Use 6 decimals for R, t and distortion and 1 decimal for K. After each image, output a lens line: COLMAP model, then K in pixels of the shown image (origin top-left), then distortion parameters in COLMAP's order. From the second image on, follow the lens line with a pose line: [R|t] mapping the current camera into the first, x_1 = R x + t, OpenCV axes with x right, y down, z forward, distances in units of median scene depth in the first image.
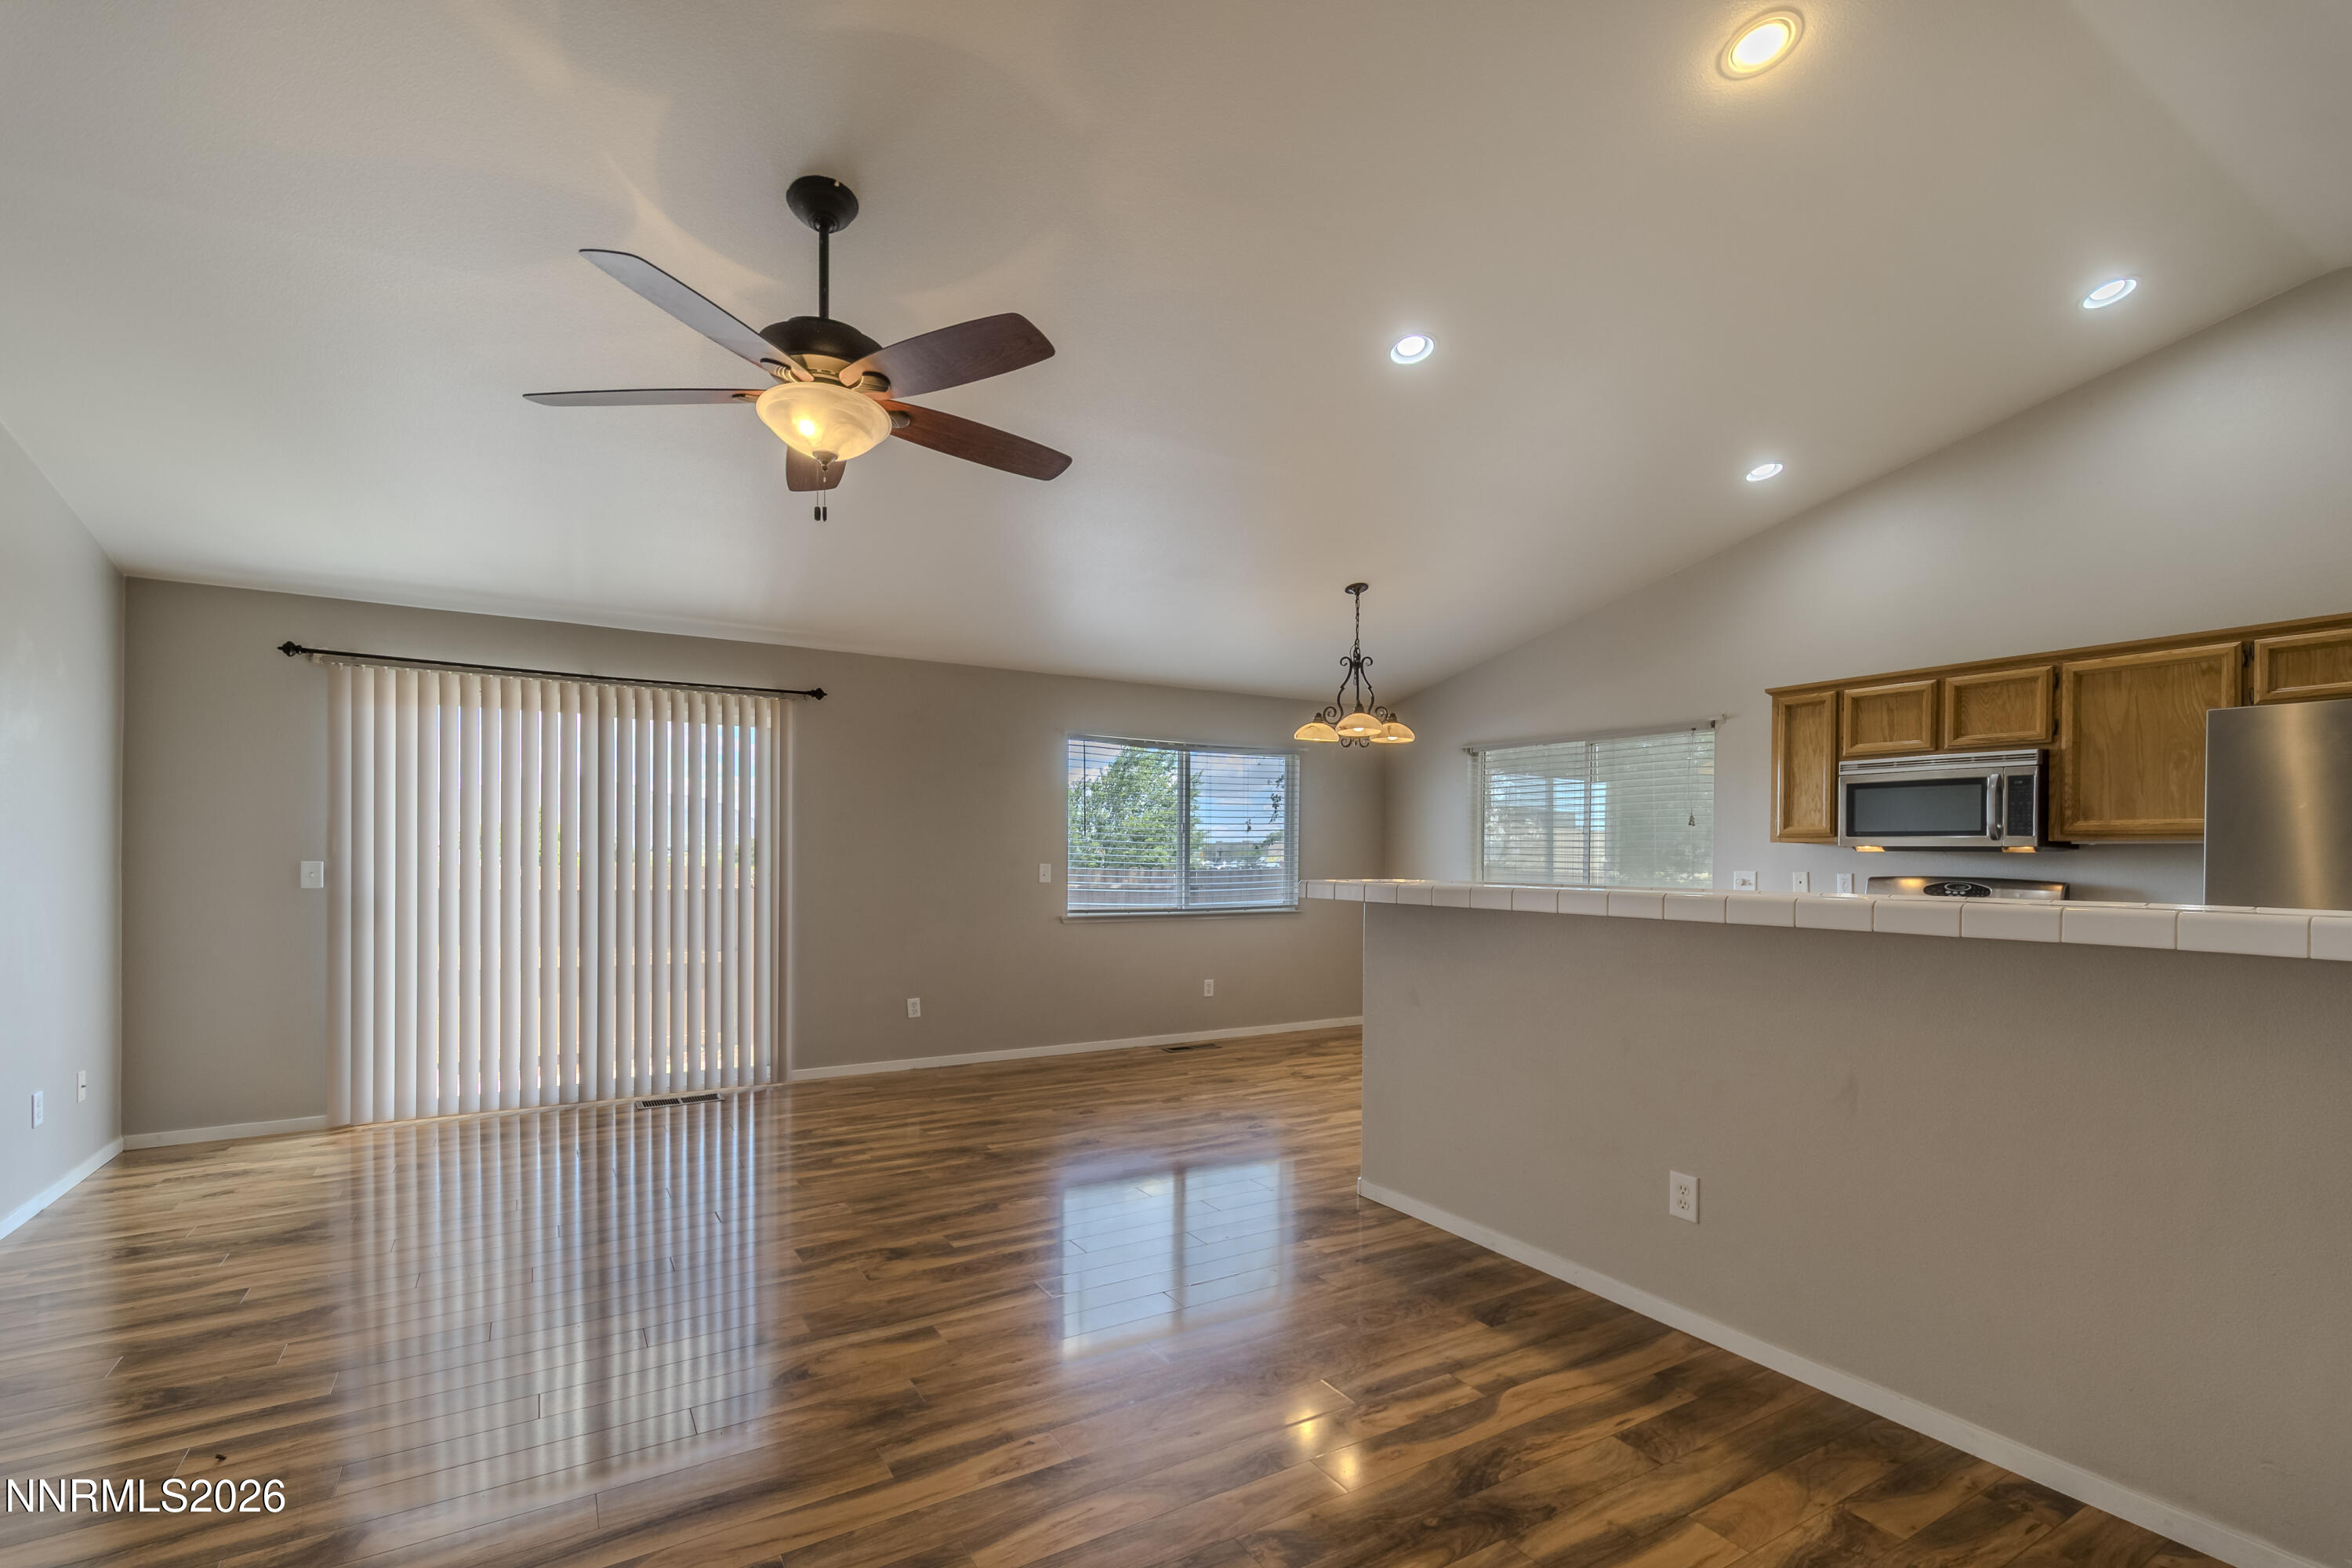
lens RADIAL K [[1033.7, 0, 1214.3], [0, 1033.7, 869.7], [0, 0, 1]] dist [0.000211, -0.000063]
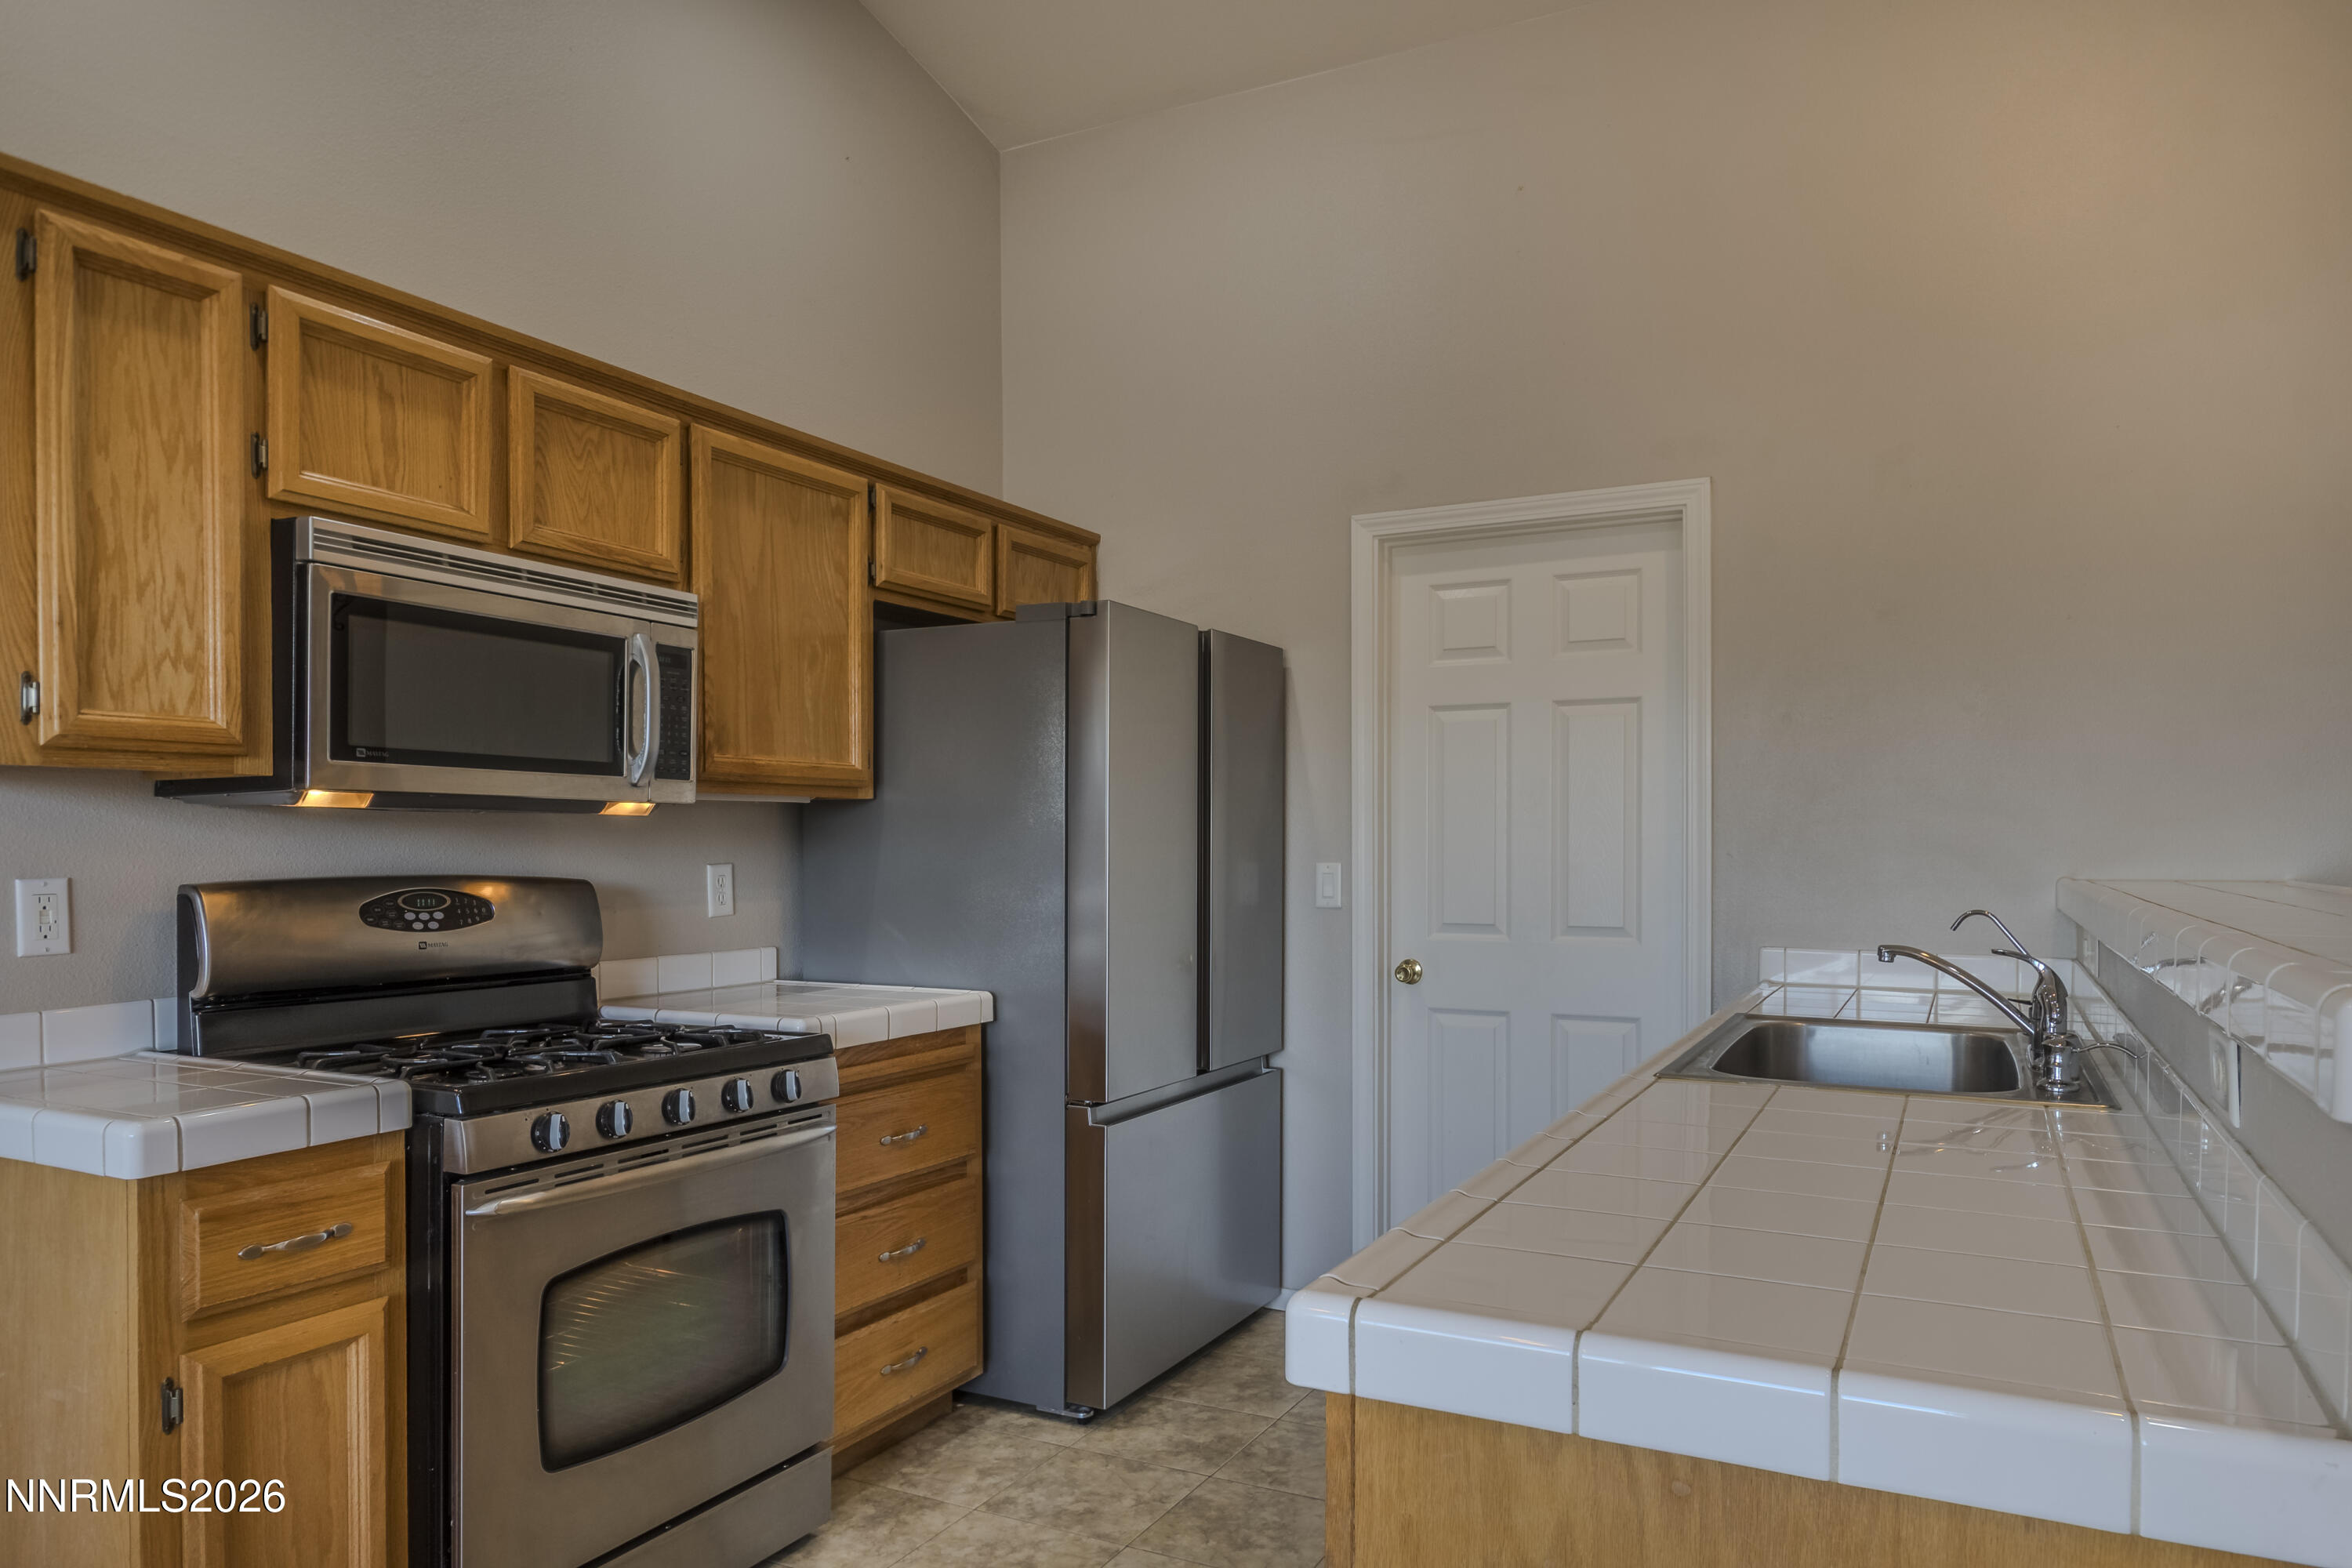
lens RADIAL K [[1551.8, 0, 1235.8], [0, 1551.8, 864.4], [0, 0, 1]] dist [0.010758, -0.001697]
pose [[-0.507372, -0.021344, 0.861463, 0.065228], [0.005511, 0.999592, 0.028012, -0.012945], [-0.861709, 0.018960, -0.507048, 1.101290]]
